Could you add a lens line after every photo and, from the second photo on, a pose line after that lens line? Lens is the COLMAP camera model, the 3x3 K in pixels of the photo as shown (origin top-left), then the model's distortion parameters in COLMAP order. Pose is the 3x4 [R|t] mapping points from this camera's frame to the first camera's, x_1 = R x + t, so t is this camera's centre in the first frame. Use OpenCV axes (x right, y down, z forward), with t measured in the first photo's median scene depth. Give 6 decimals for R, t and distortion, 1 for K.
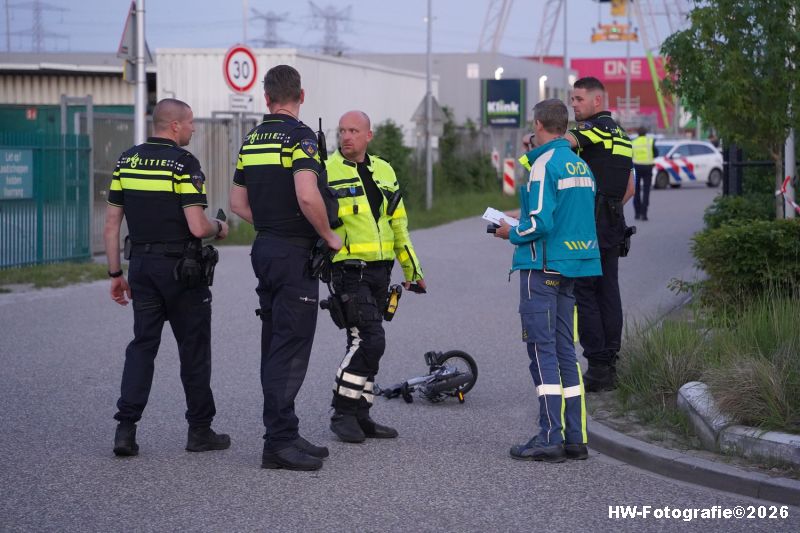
lens RADIAL K [[2860.7, 0, 400.0], [0, 2860.7, 266.5], [0, 0, 1]] dist [1.265155, 0.054794]
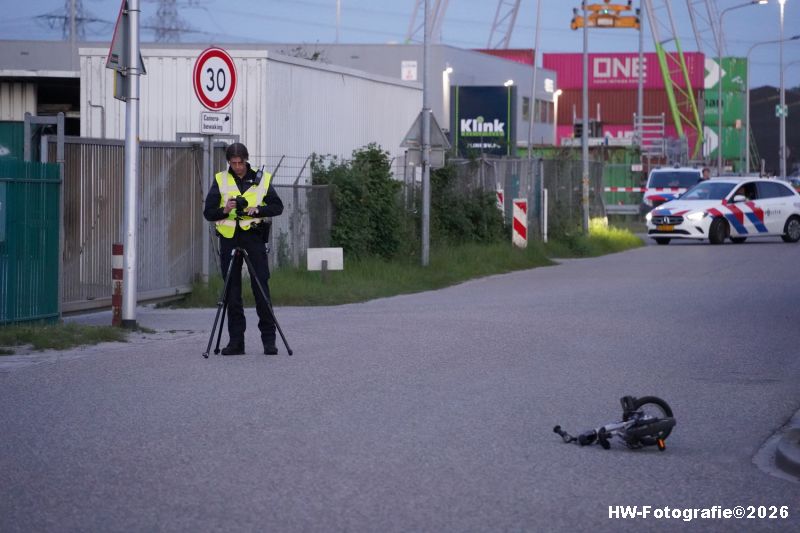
lens RADIAL K [[4384.7, 0, 399.9], [0, 4384.7, 246.2], [0, 0, 1]] dist [2.319601, 4.524633]
pose [[0.999478, 0.008505, 0.031153, -0.034201], [-0.007663, 0.999605, -0.027032, 0.006275], [-0.031371, 0.026779, 0.999149, -0.142968]]
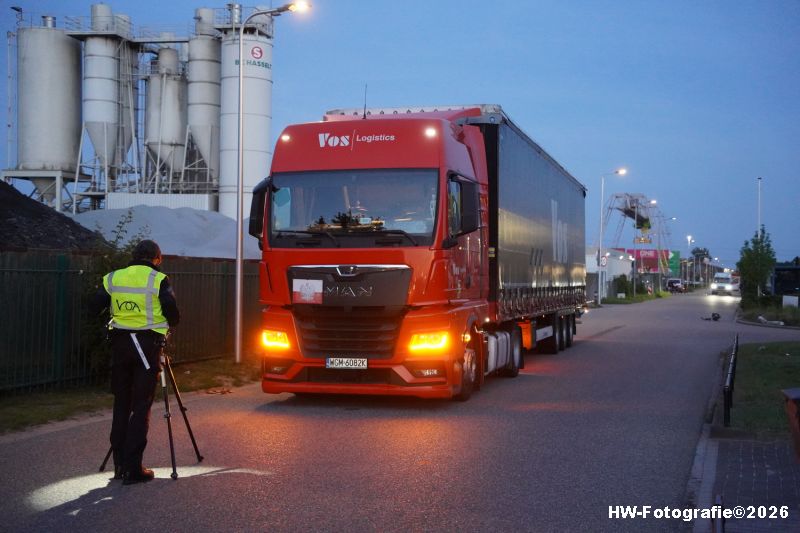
lens RADIAL K [[1142.4, 0, 400.0], [0, 1142.4, 266.5], [0, 0, 1]] dist [0.291905, 0.013057]
pose [[0.992380, 0.021920, -0.121253, -0.116263], [-0.028184, 0.998342, -0.050185, 0.023870], [0.119952, 0.053220, 0.991352, -0.531790]]
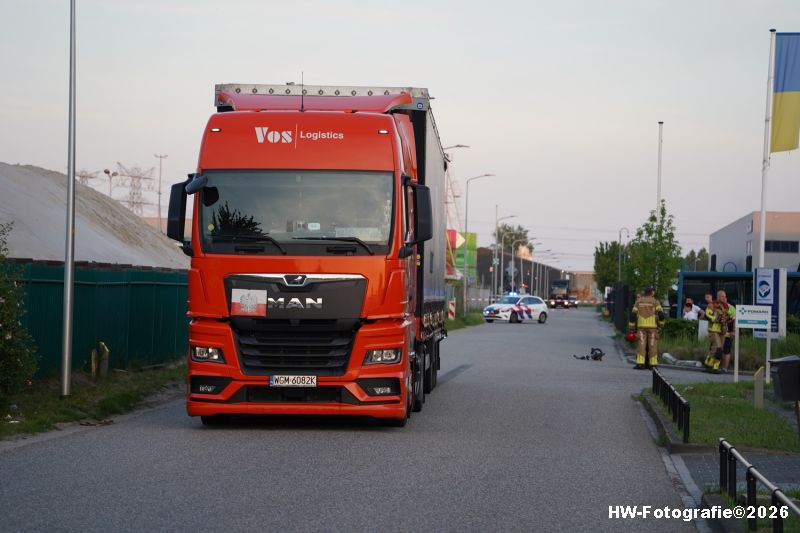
lens RADIAL K [[2550.4, 0, 400.7], [0, 2550.4, 263.7], [0, 0, 1]] dist [1.143414, 0.309092]
pose [[0.995265, 0.036971, 0.089890, -0.179872], [-0.032162, 0.998003, -0.054372, 0.035866], [-0.091720, 0.051224, 0.994466, -0.785634]]
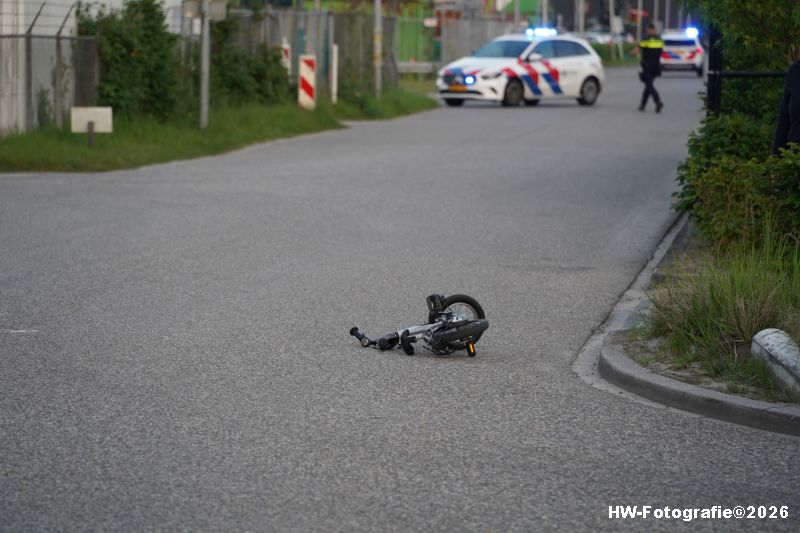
lens RADIAL K [[4602.8, 0, 398.3], [0, 4602.8, 251.1], [0, 0, 1]] dist [2.404566, 4.156642]
pose [[0.996645, 0.019263, 0.079544, -0.032885], [-0.019707, 0.999794, 0.004804, 0.003363], [-0.079435, -0.006356, 0.996820, -0.102729]]
